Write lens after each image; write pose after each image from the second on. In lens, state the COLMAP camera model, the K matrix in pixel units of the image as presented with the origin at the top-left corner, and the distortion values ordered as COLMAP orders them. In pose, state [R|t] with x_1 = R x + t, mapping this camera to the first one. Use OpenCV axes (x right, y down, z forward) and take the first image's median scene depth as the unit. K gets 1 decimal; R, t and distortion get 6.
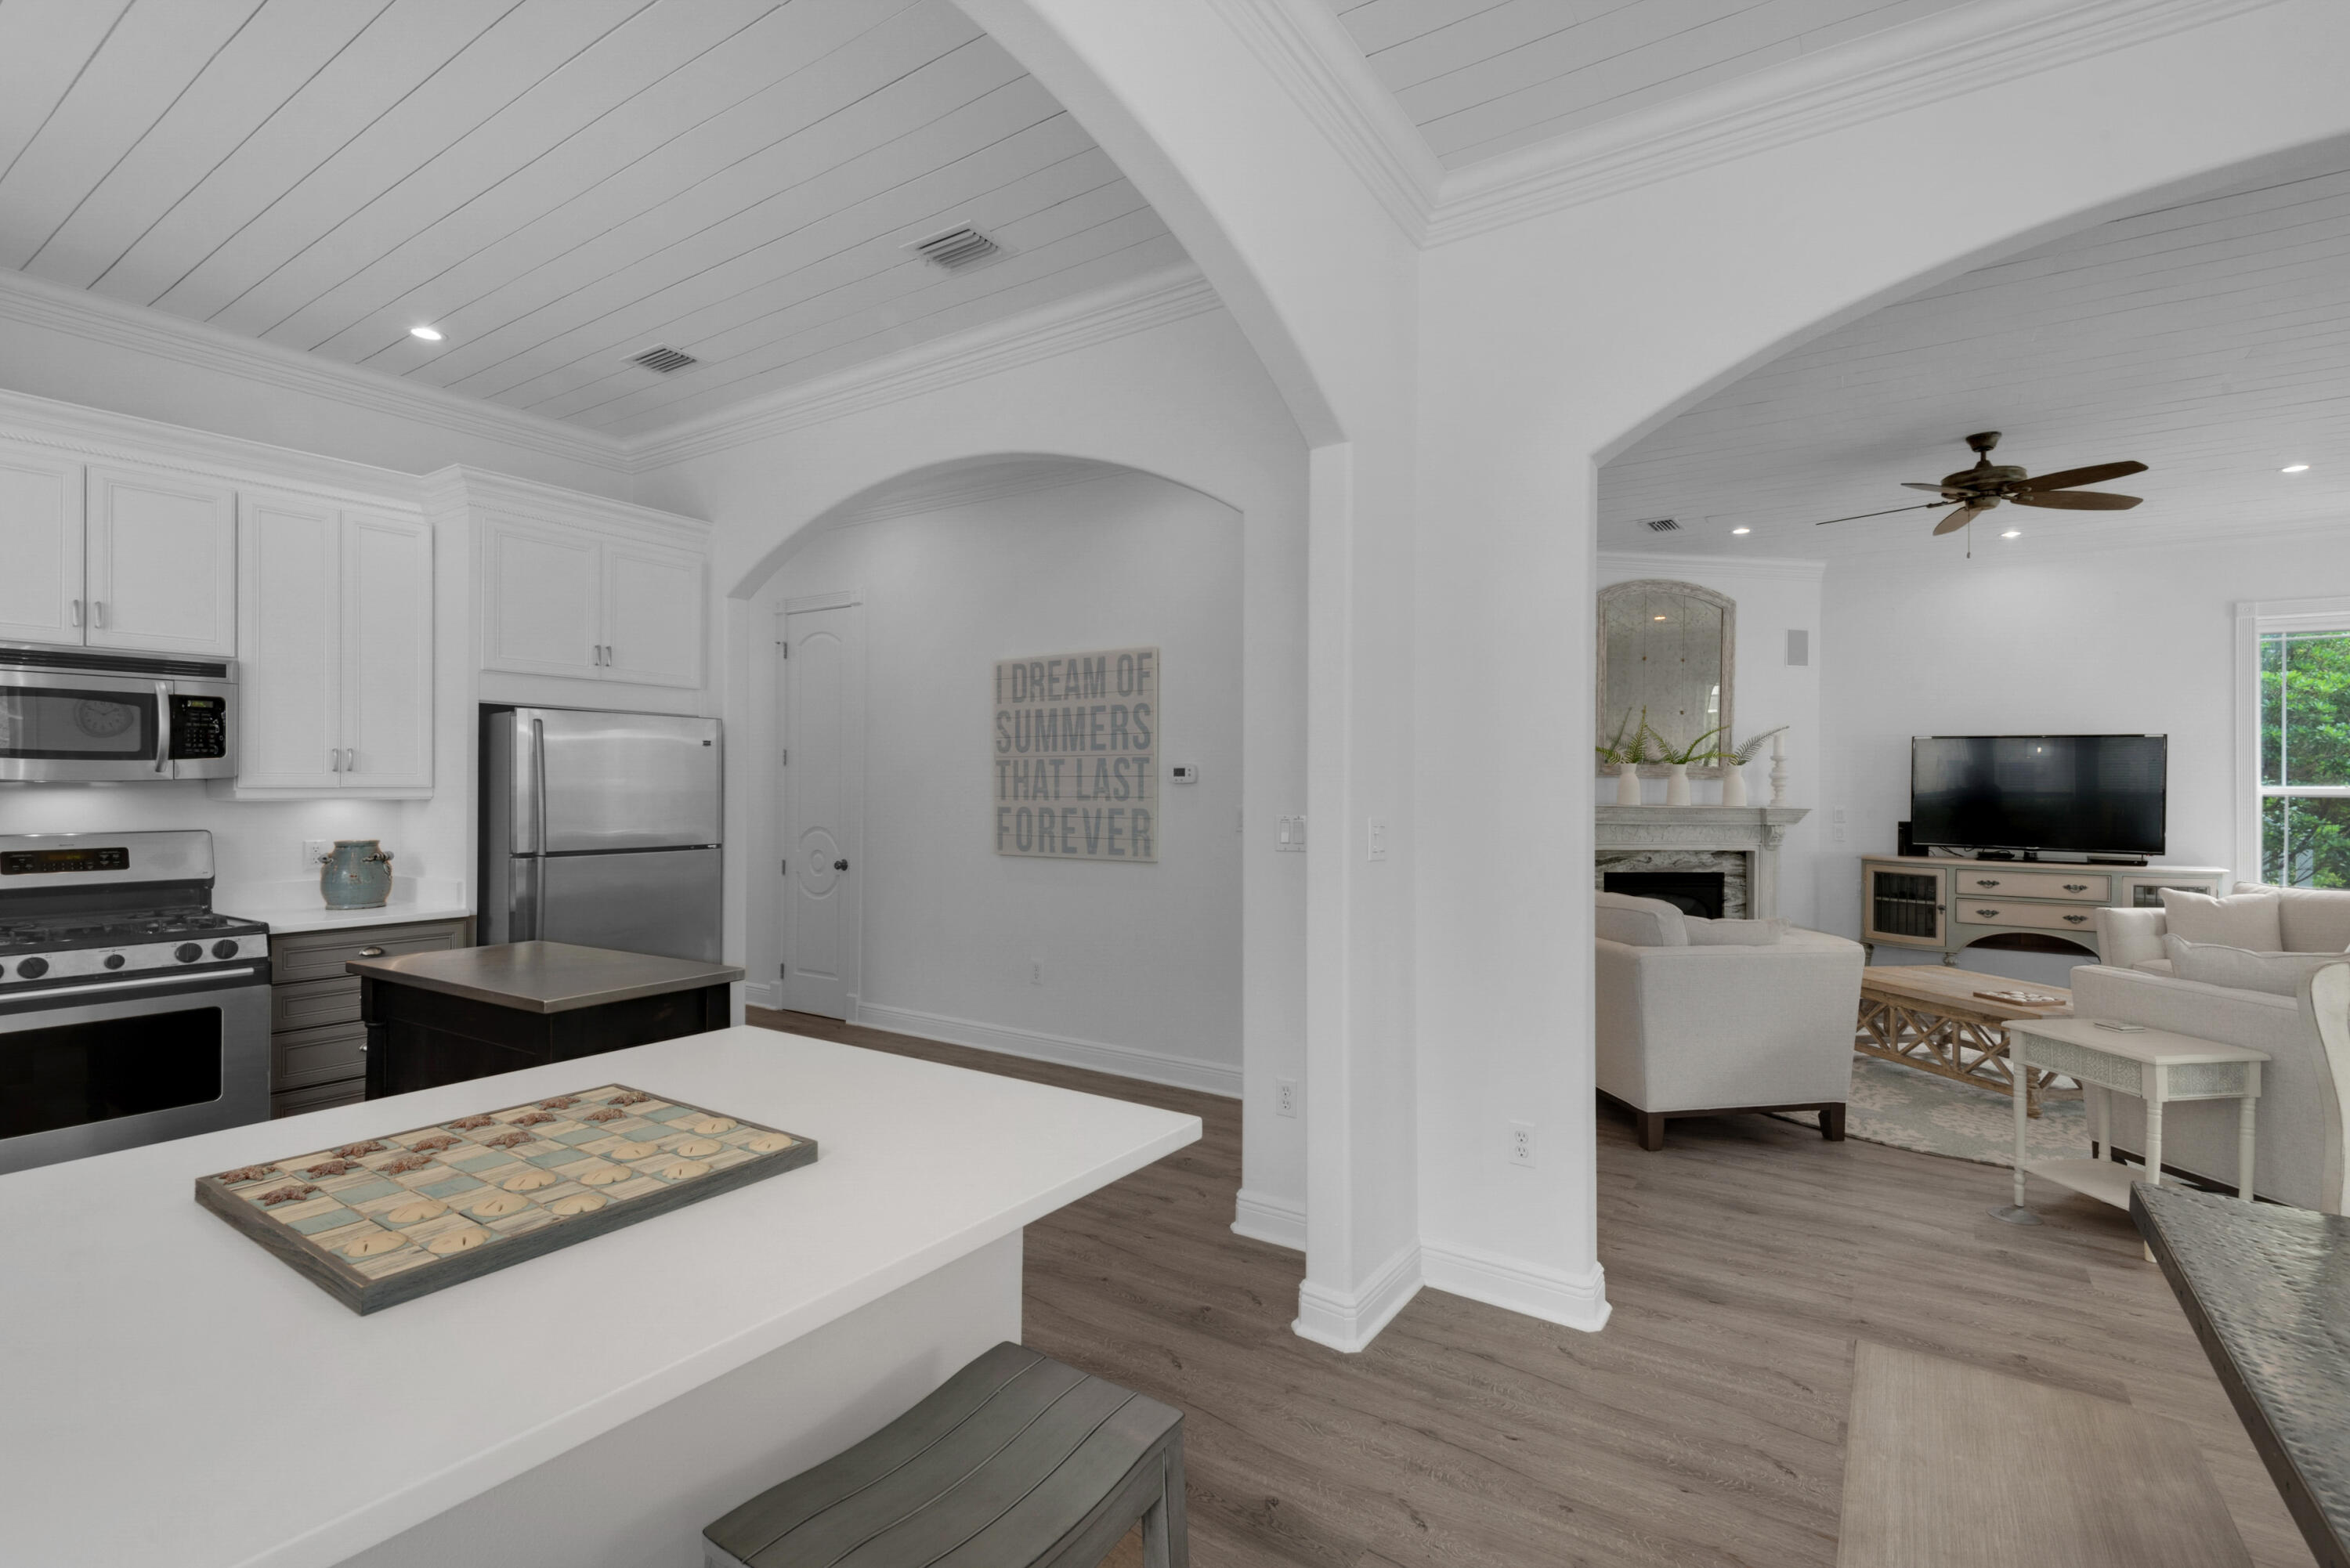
lens RADIAL K [[1085.4, 0, 1196.5], [0, 1085.4, 786.4], [0, 0, 1]] dist [0.029553, -0.010438]
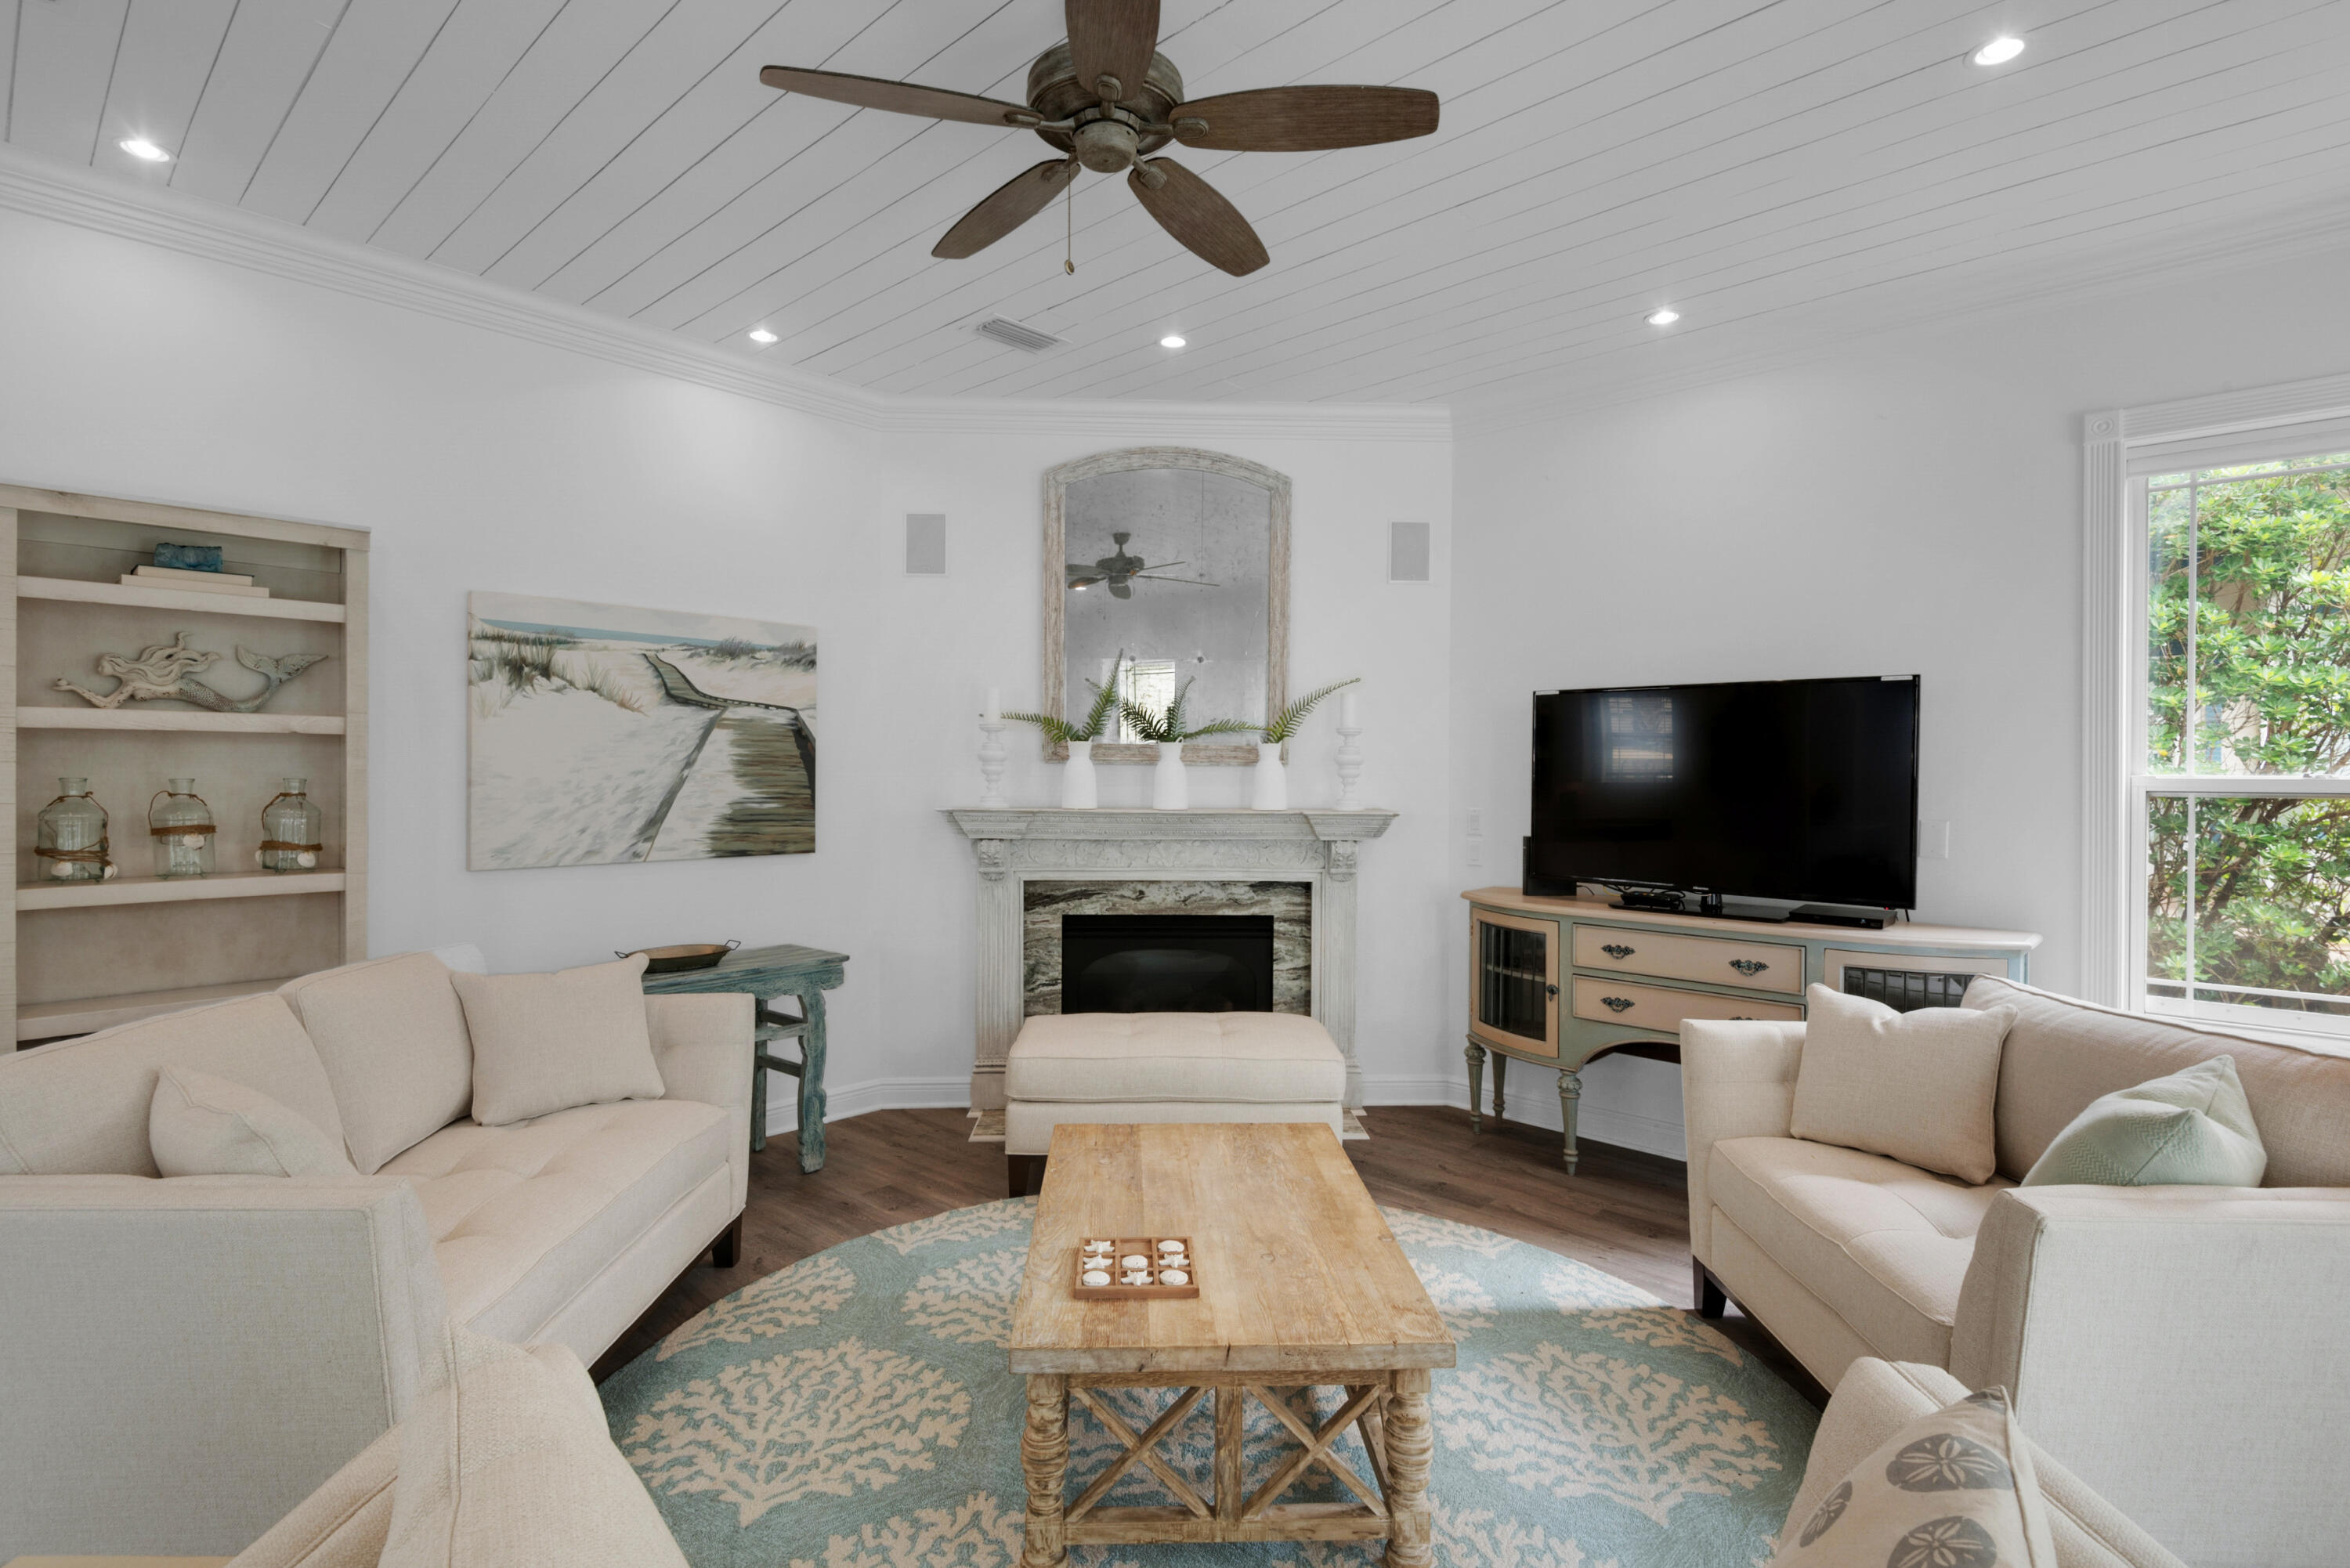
lens RADIAL K [[1139.4, 0, 1191.7], [0, 1139.4, 782.9], [0, 0, 1]] dist [0.033570, -0.000212]
pose [[0.987639, -0.002261, -0.156731, 0.933558], [0.003936, 0.999938, 0.010378, -0.006336], [0.156697, -0.010867, 0.987587, 0.610939]]
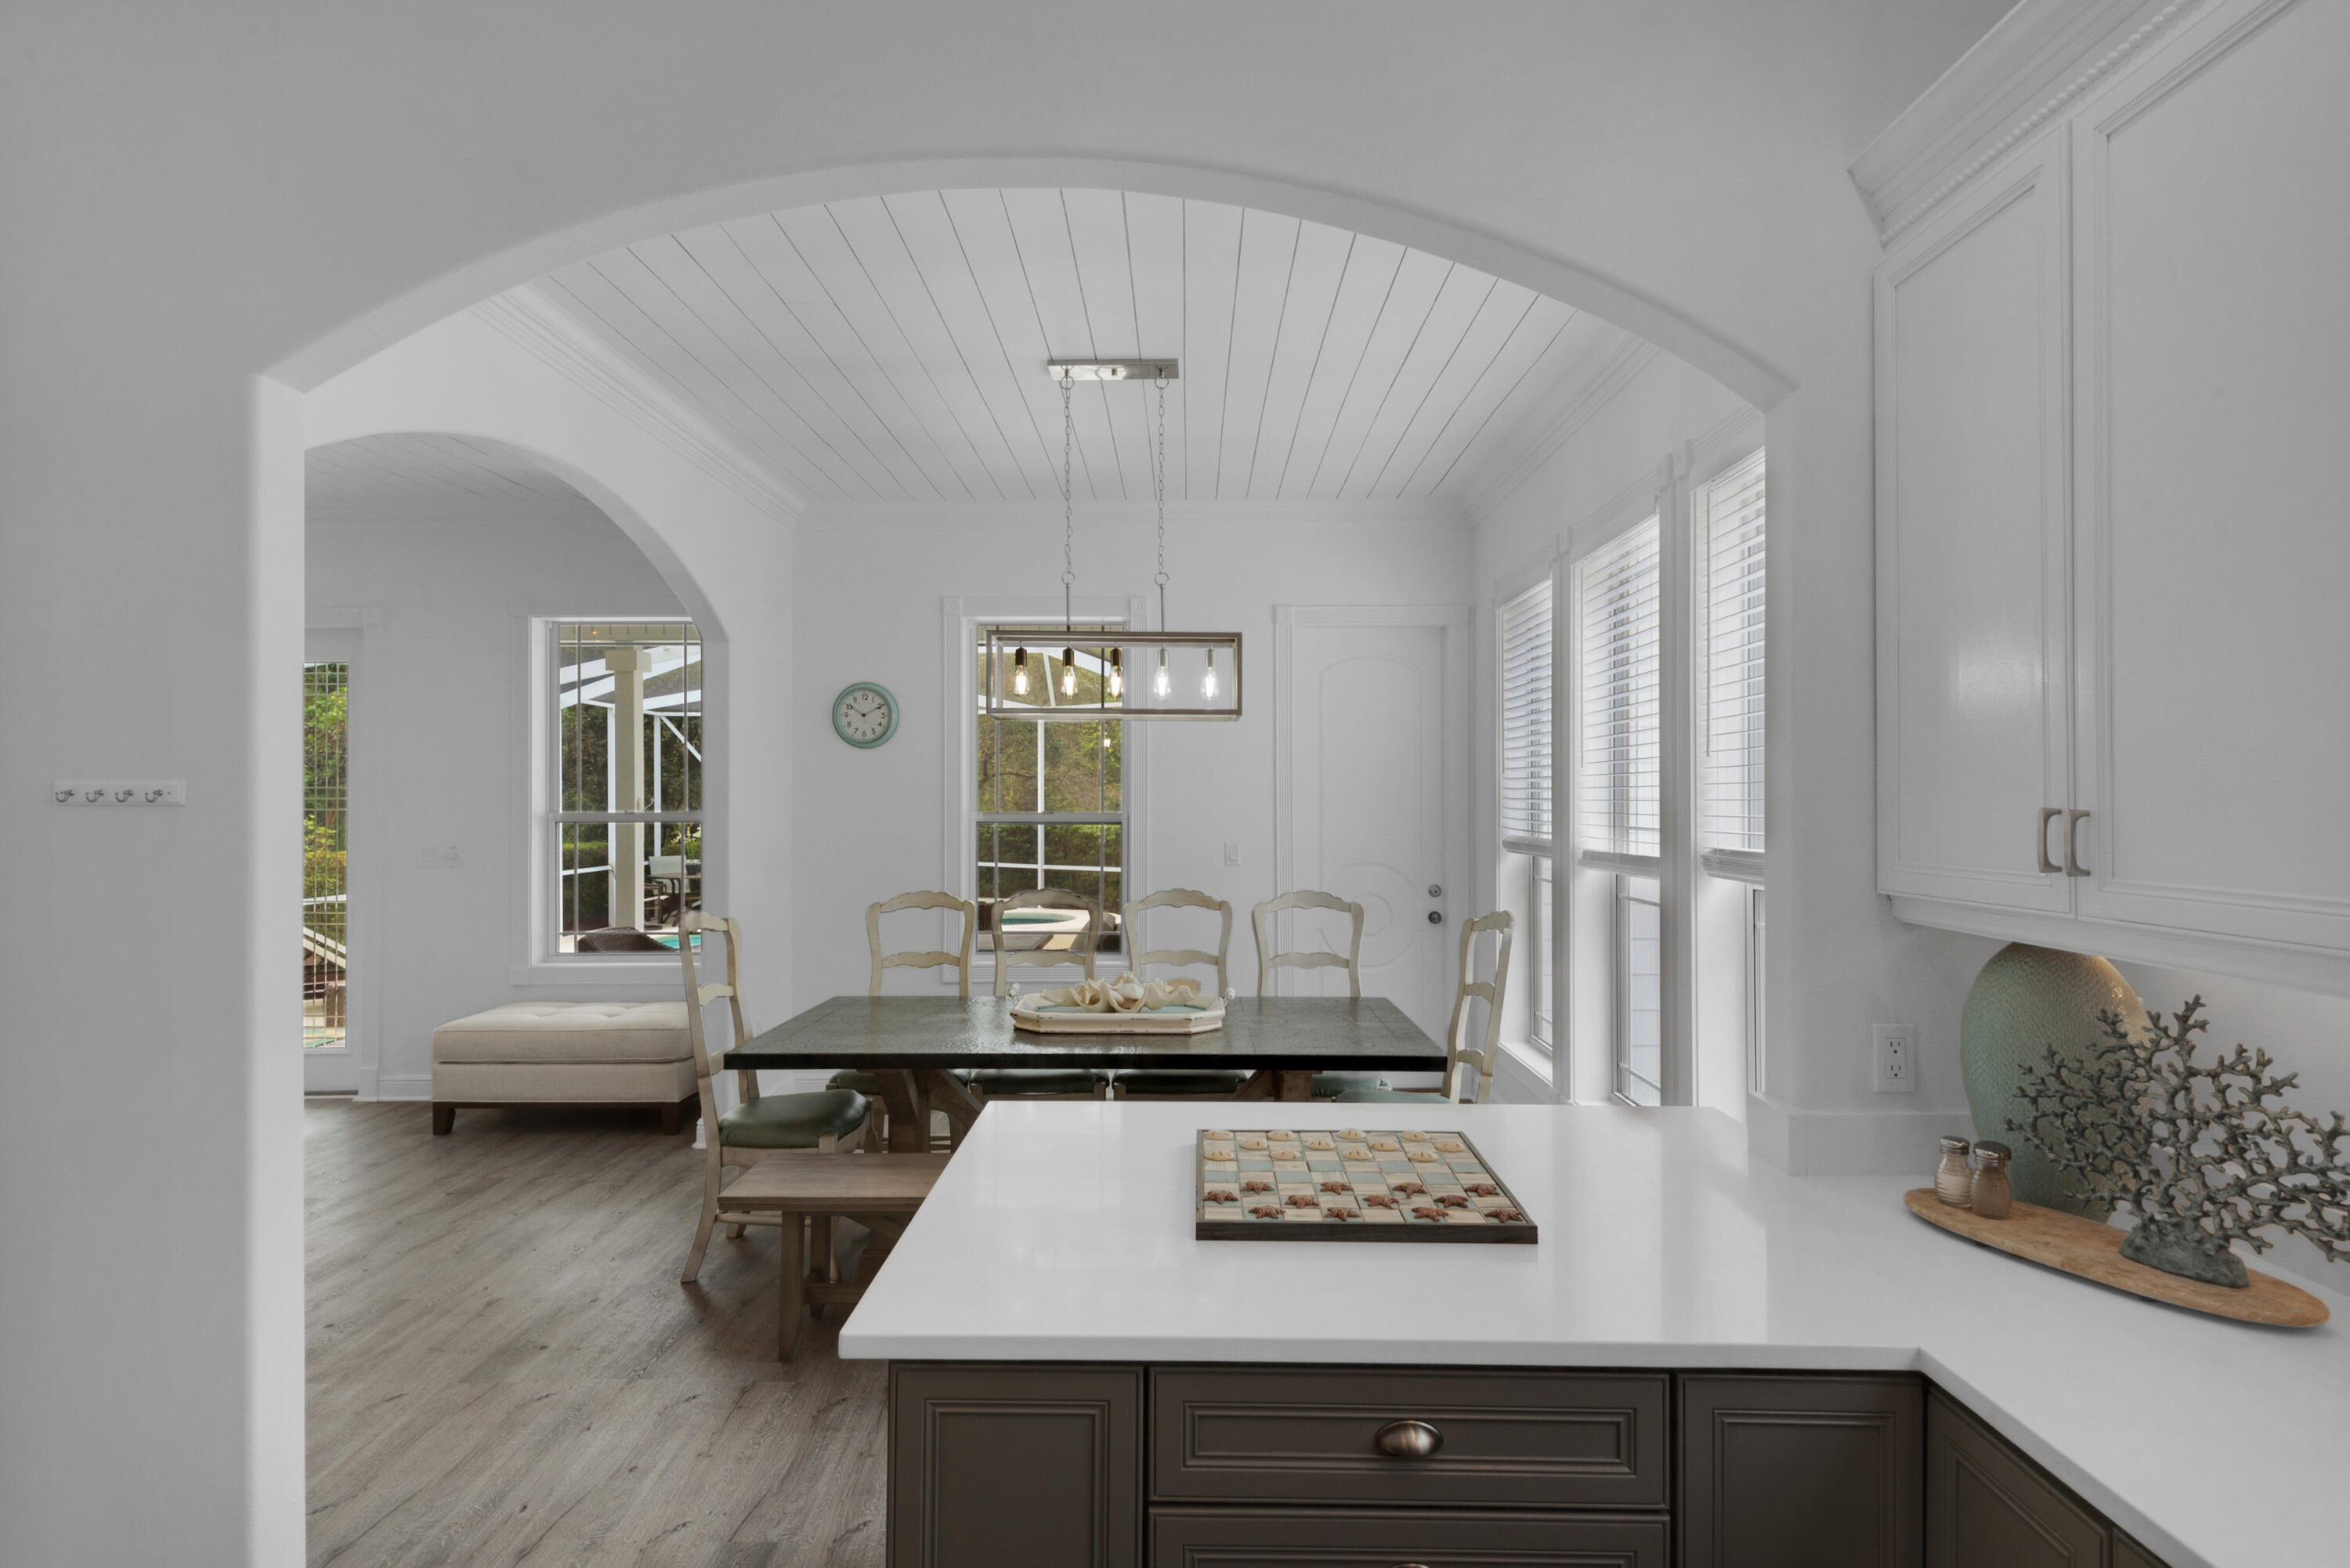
lens RADIAL K [[1232.9, 0, 1172.3], [0, 1232.9, 789.4], [0, 0, 1]] dist [0.001537, -0.001015]
pose [[-0.547775, 0.001378, 0.836625, -0.523117], [-0.005744, 0.999969, -0.005408, -0.034068], [-0.836606, -0.007768, -0.547750, 0.596256]]
